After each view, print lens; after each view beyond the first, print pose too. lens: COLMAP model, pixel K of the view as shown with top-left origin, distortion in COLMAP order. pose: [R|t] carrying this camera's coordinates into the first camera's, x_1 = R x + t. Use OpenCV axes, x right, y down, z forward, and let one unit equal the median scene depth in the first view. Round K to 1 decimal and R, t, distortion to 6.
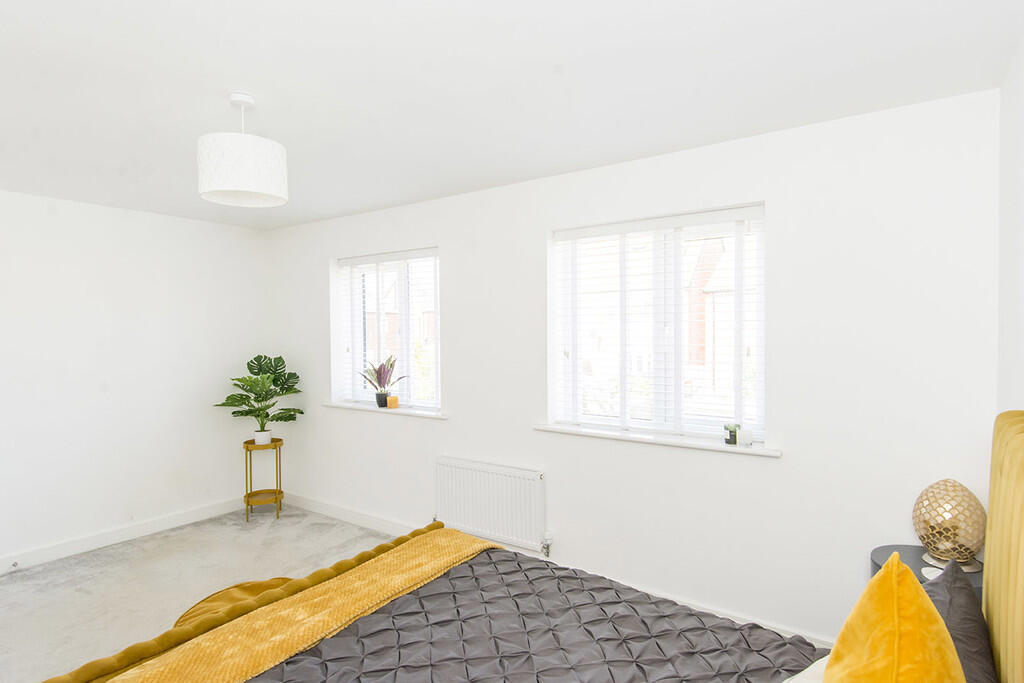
lens RADIAL K [[540.4, 0, 515.1], [0, 540.4, 339.6], [0, 0, 1]] dist [0.001062, -0.000152]
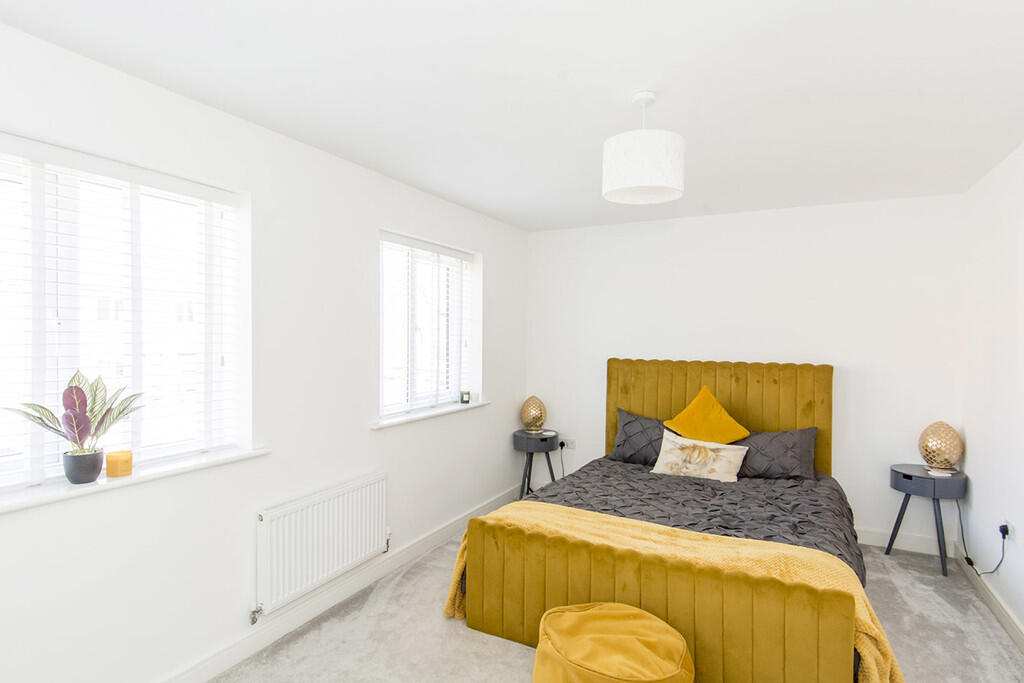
lens RADIAL K [[540.4, 0, 515.1], [0, 540.4, 339.6], [0, 0, 1]] dist [0.001062, -0.000152]
pose [[-0.133036, -0.004645, 0.991100, -0.746865], [0.002100, 0.999985, 0.004969, 0.000577], [-0.991109, 0.002743, -0.133025, 0.686535]]
